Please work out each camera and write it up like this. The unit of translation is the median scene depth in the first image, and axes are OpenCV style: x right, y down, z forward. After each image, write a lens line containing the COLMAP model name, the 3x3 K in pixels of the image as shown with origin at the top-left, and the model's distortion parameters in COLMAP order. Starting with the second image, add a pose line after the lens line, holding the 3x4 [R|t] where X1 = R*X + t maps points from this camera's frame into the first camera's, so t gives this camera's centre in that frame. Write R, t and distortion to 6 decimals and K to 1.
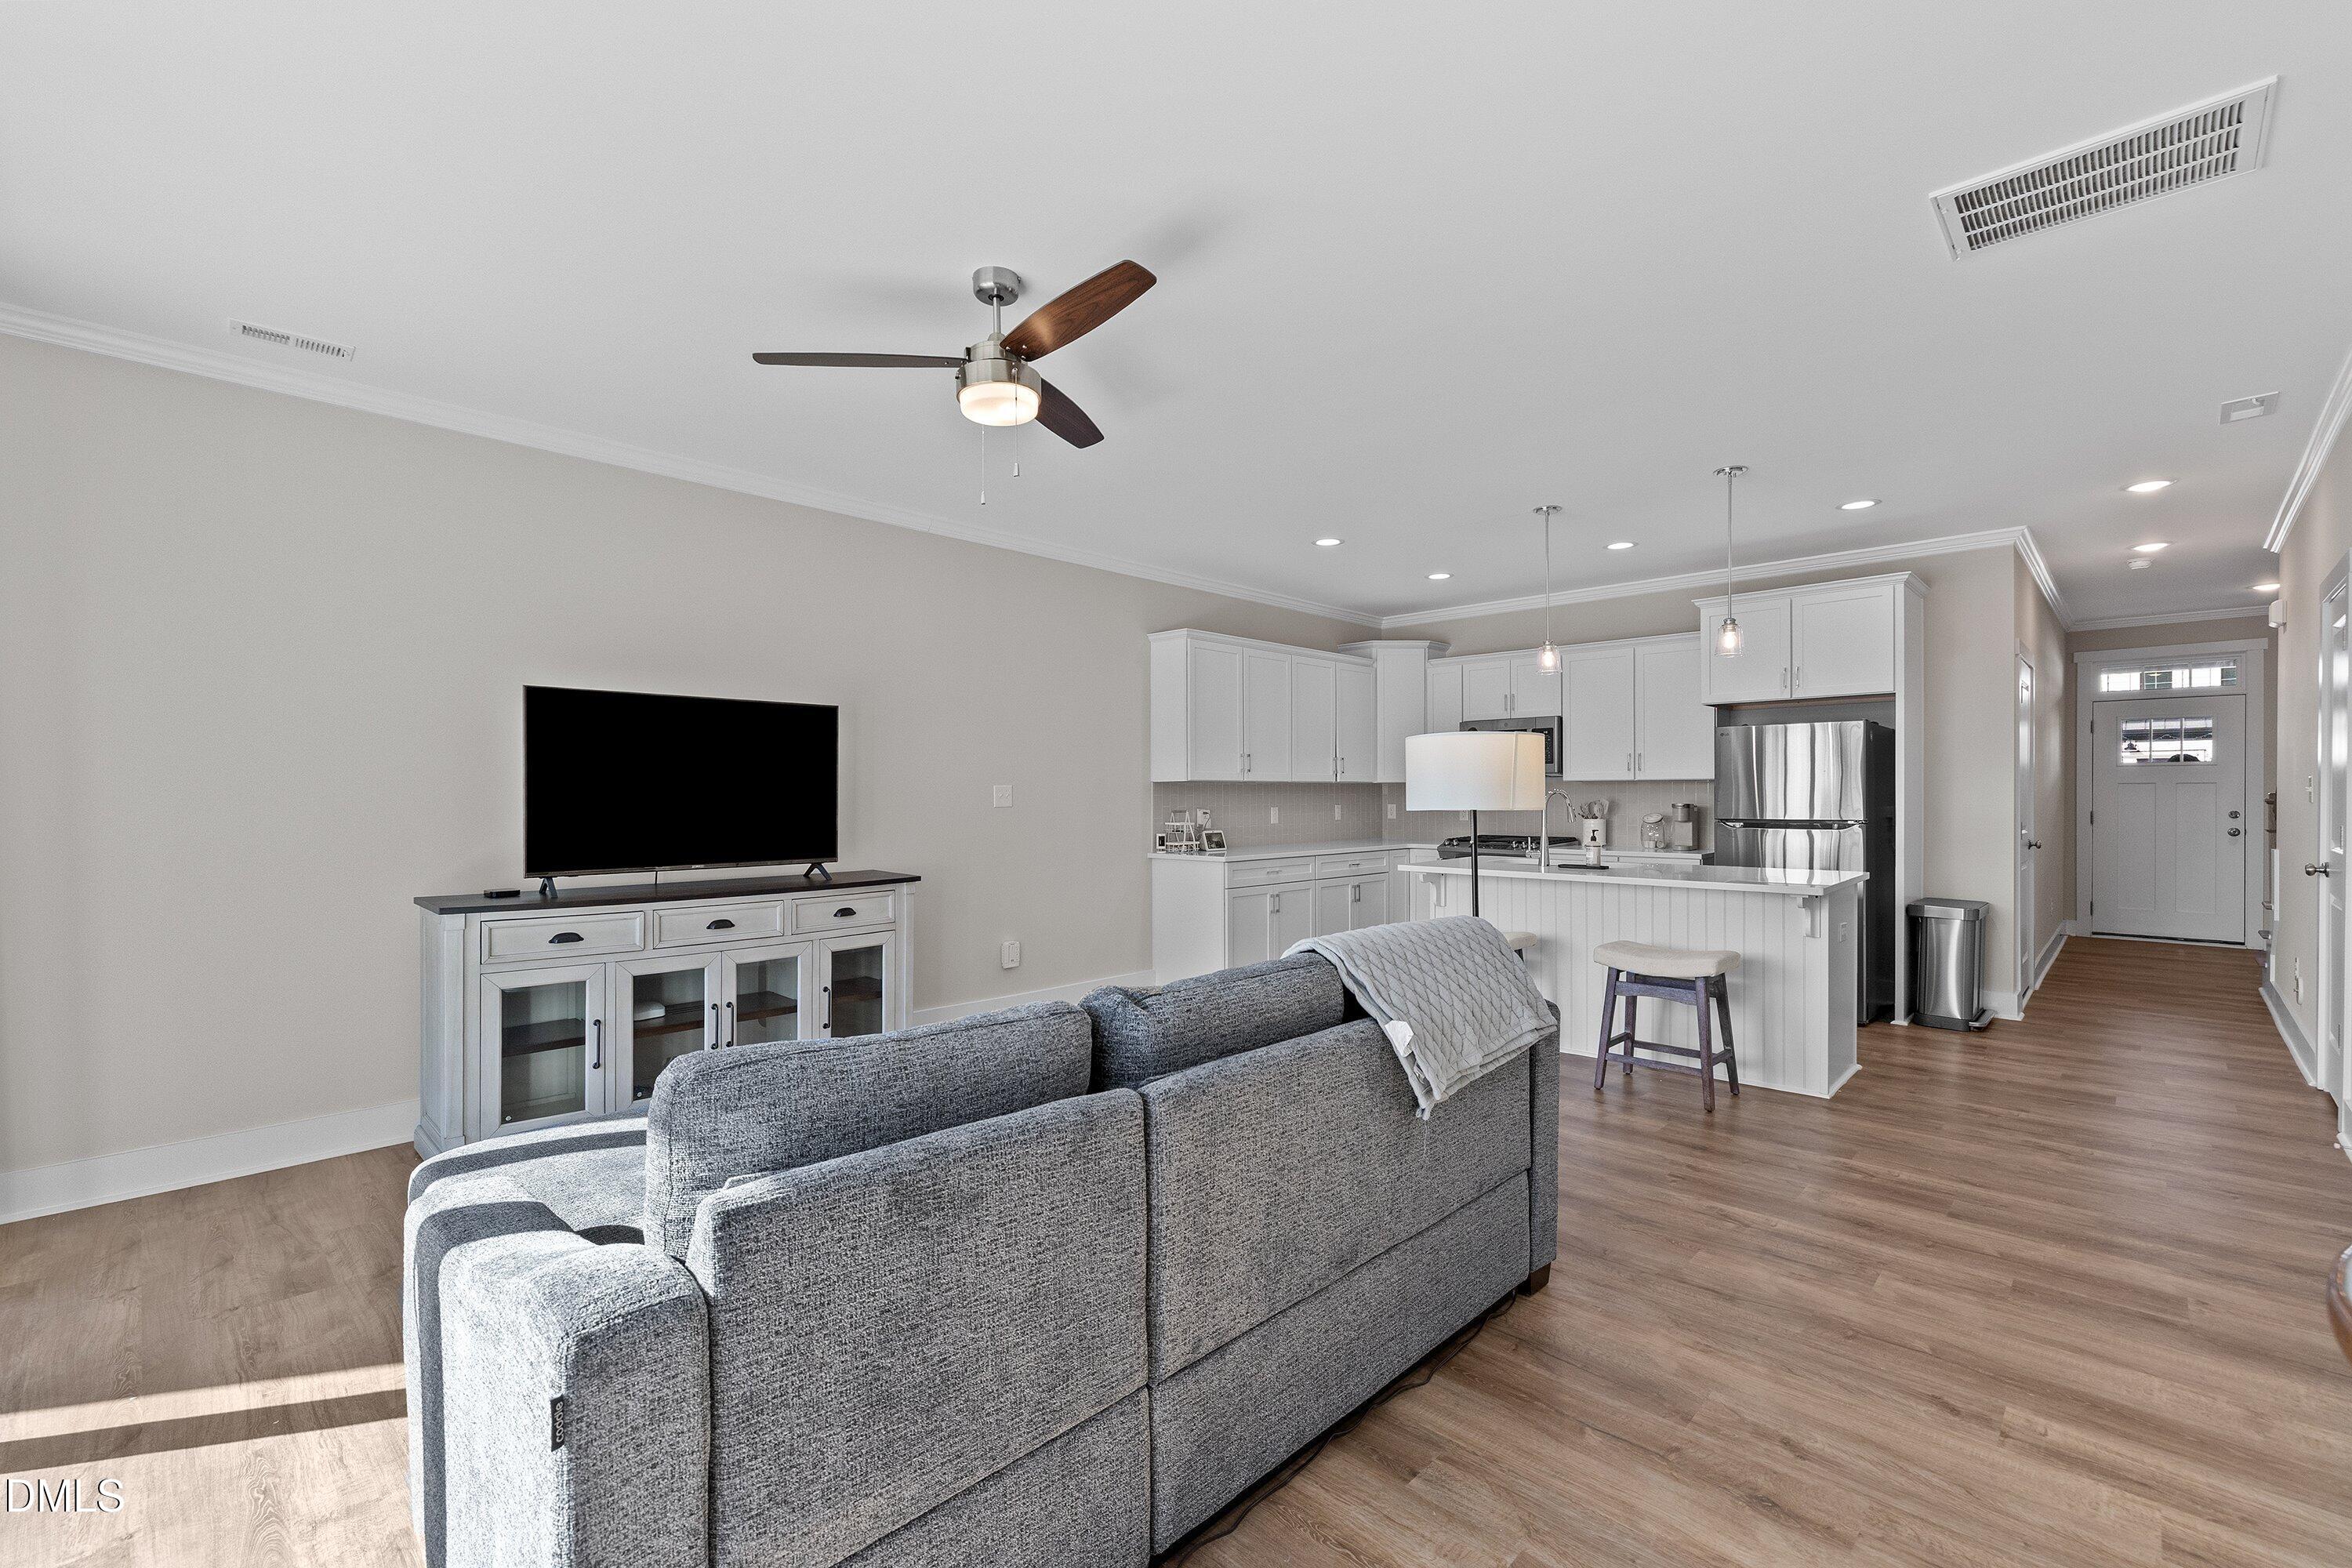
lens RADIAL K [[1000.2, 0, 1158.3], [0, 1000.2, 798.2], [0, 0, 1]] dist [-0.001687, 0.000902]
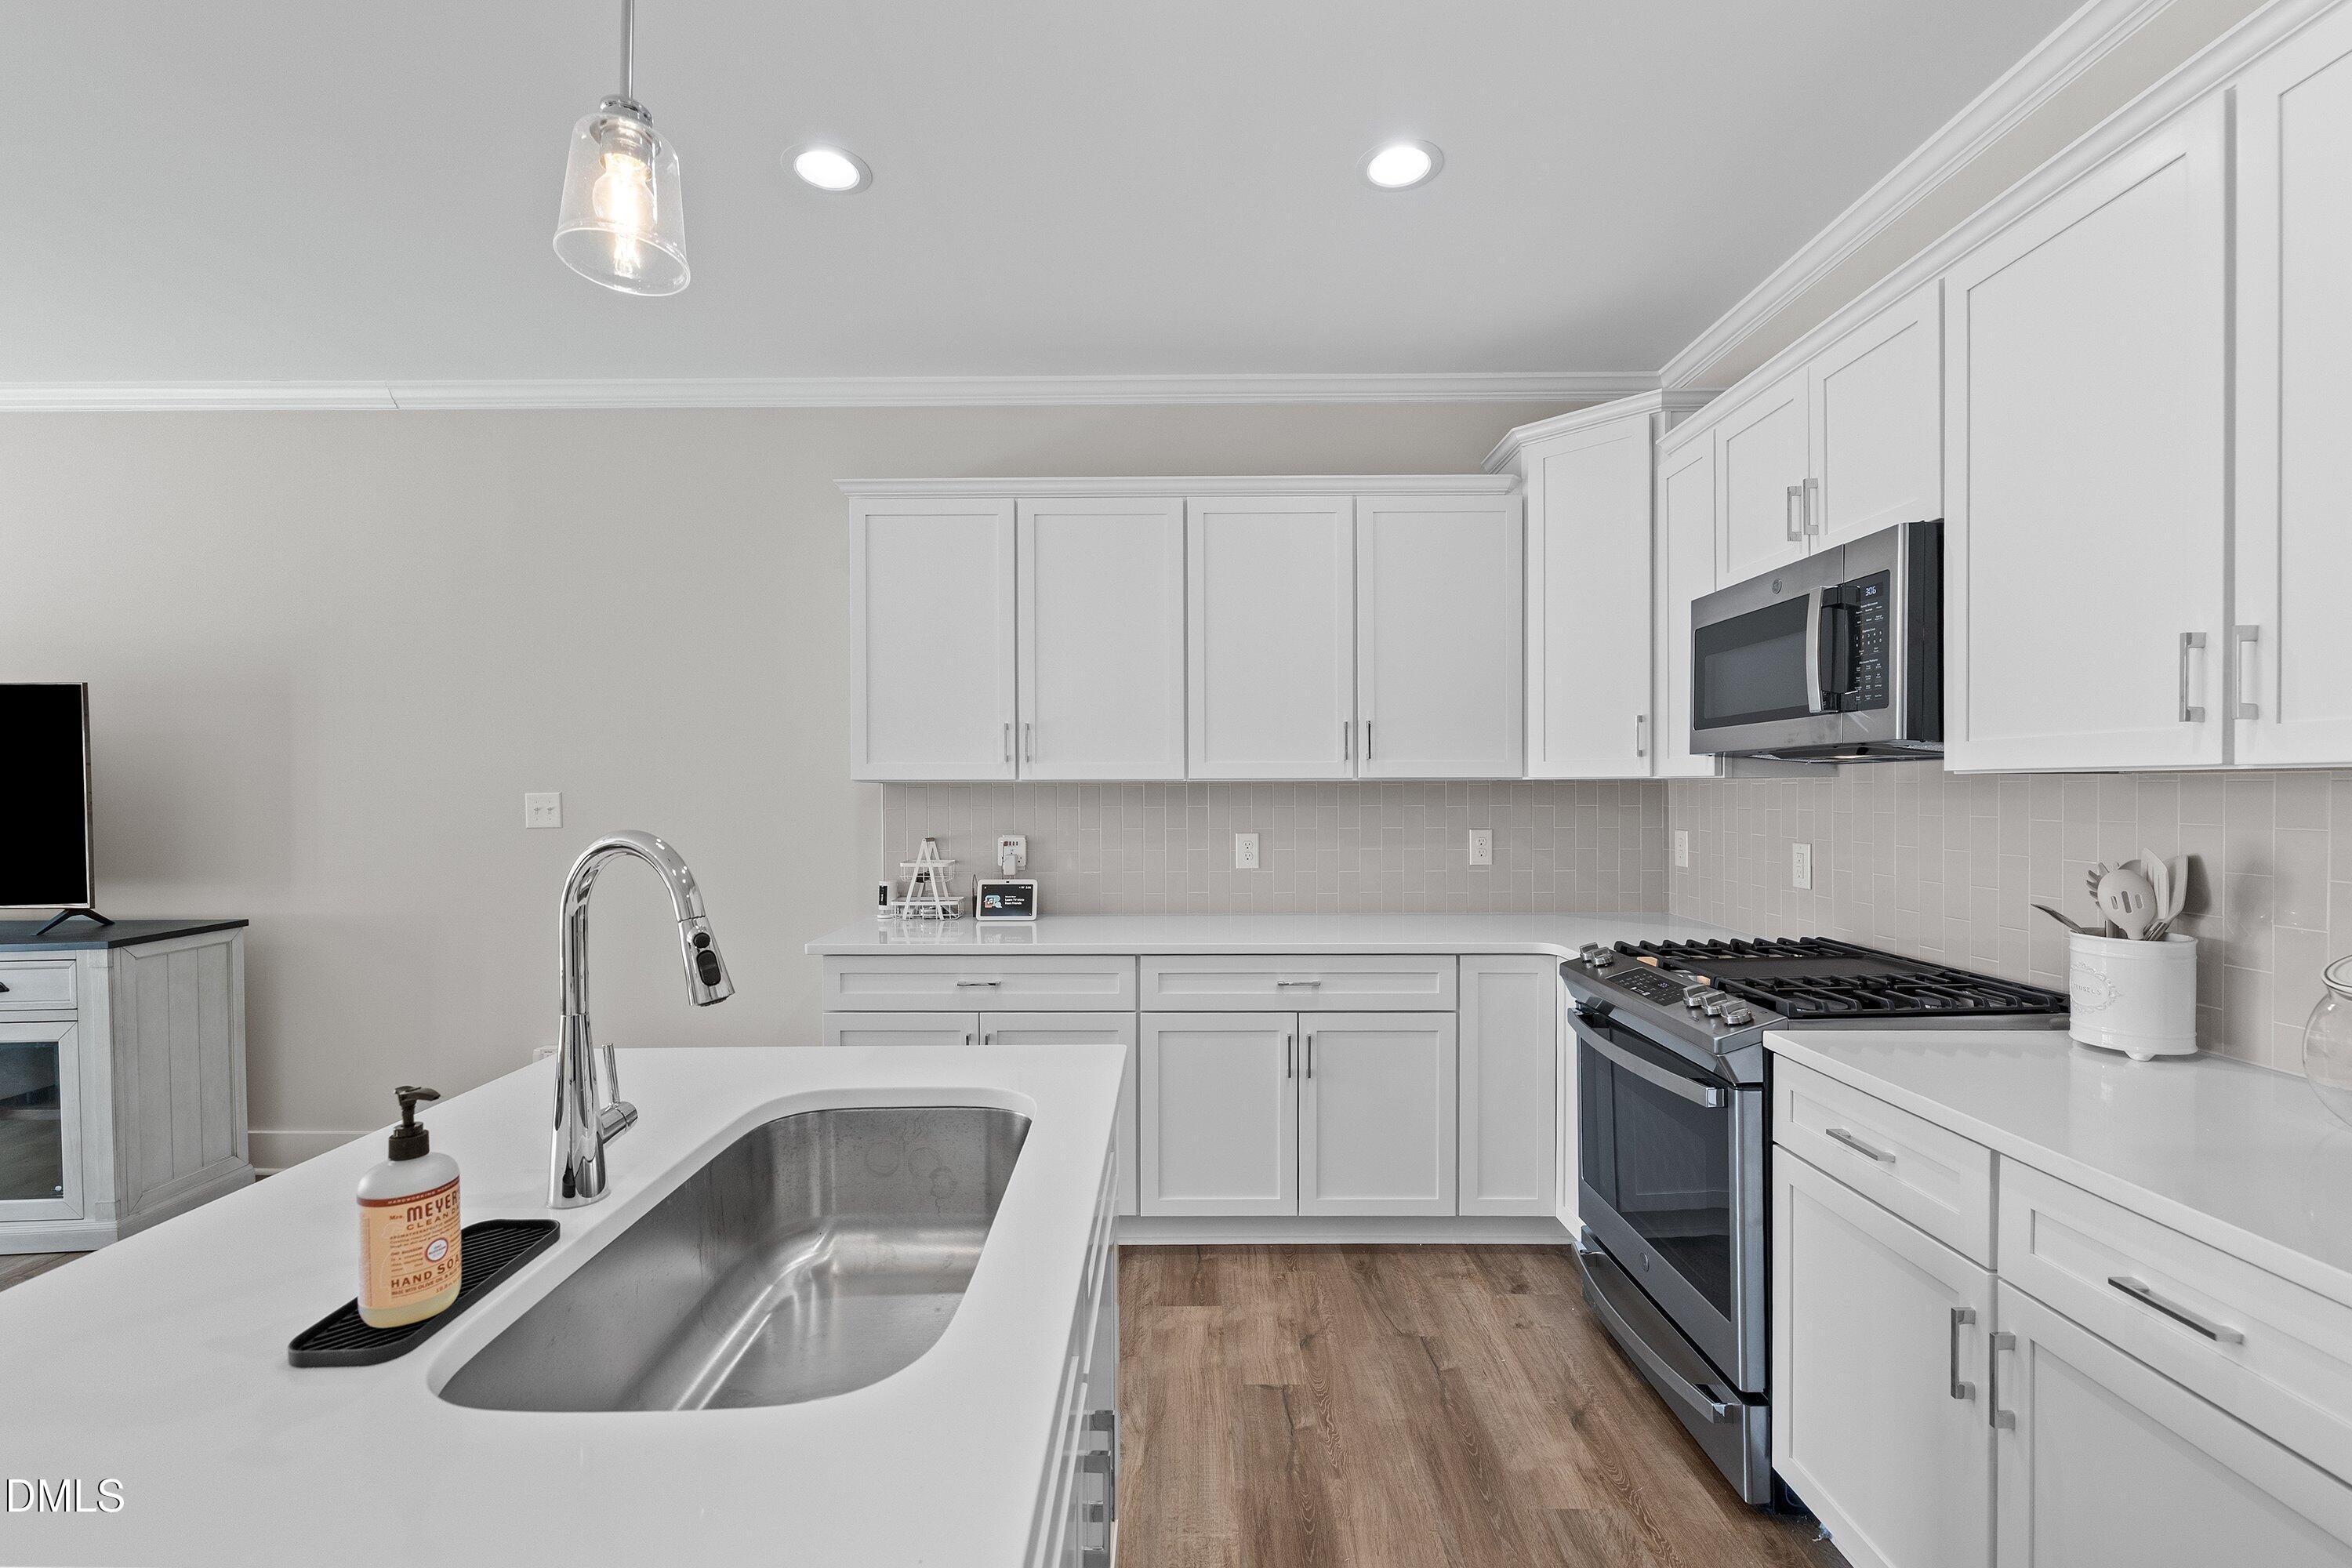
lens RADIAL K [[1000.2, 0, 1178.4], [0, 1000.2, 795.3], [0, 0, 1]] dist [-0.001687, 0.000902]
pose [[0.700386, 0.007770, -0.713722, 0.540408], [-0.001493, 0.999955, 0.009421, -0.016510], [0.713763, -0.005533, 0.700366, 0.822535]]
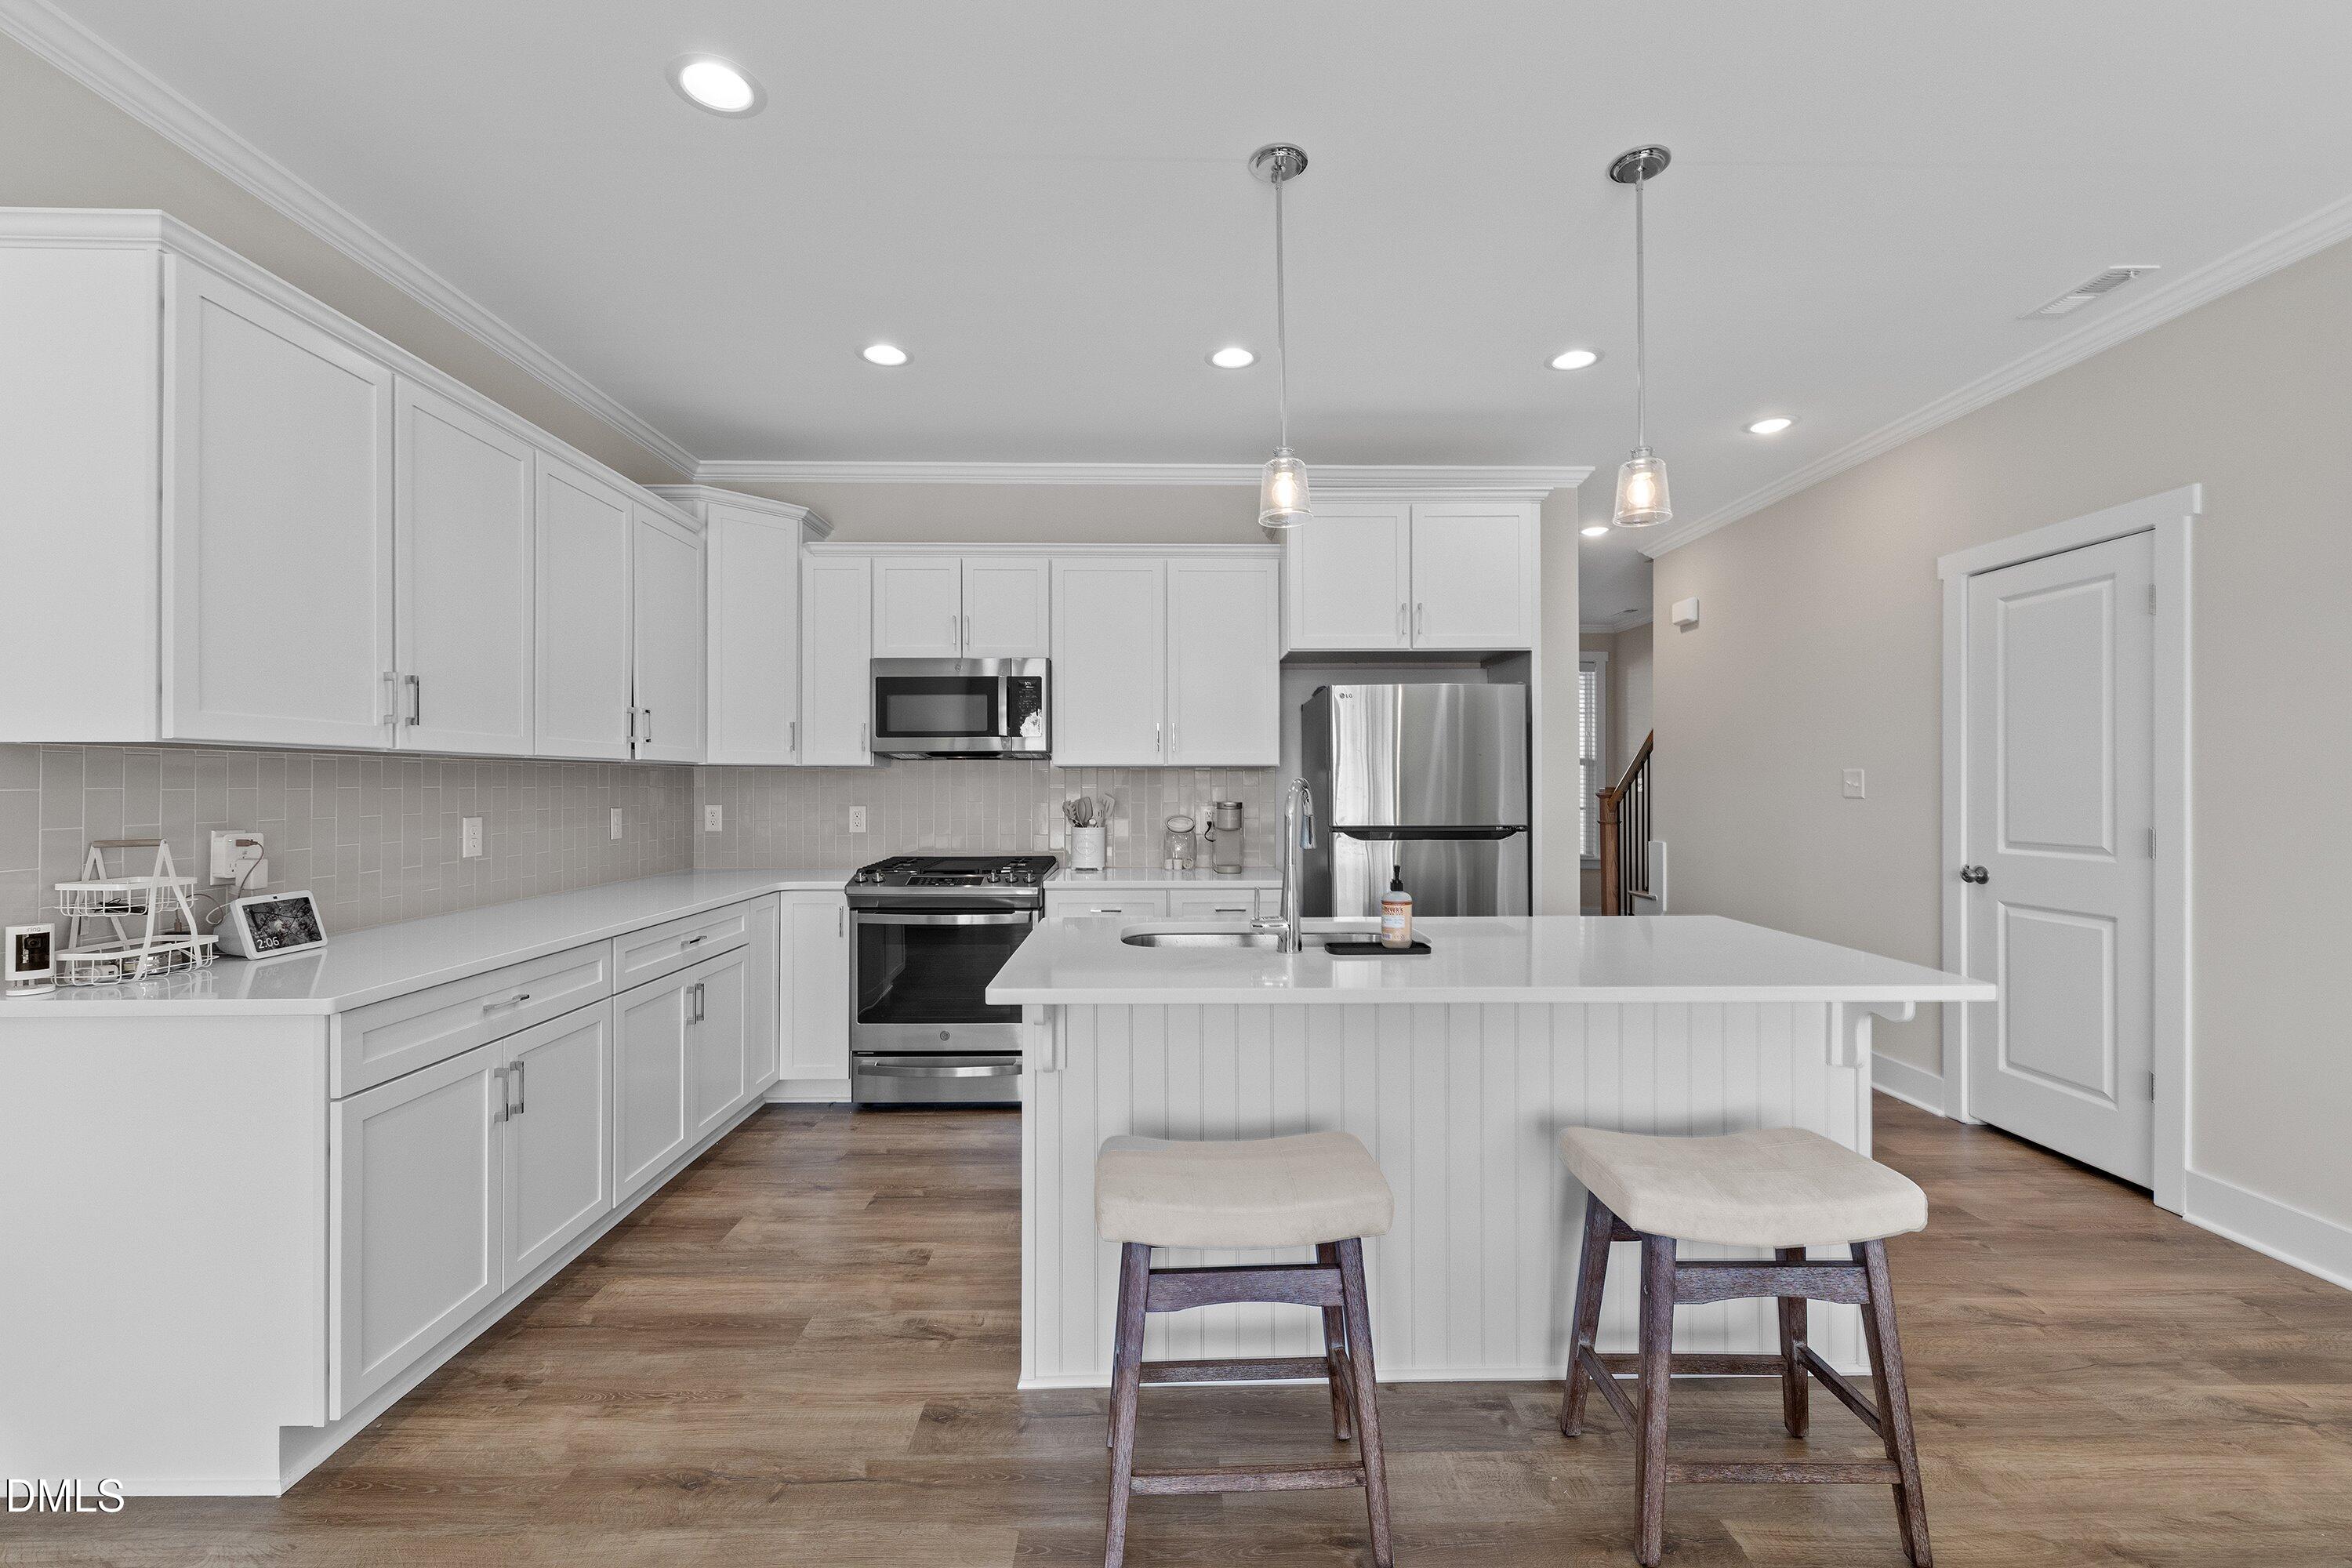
lens RADIAL K [[1000.2, 0, 1173.7], [0, 1000.2, 771.5], [0, 0, 1]] dist [-0.001687, 0.000902]
pose [[0.699618, 0.012693, 0.714405, 0.029242], [0.000692, 0.999830, -0.018441, -0.002898], [-0.714517, 0.013396, 0.699490, 0.631511]]
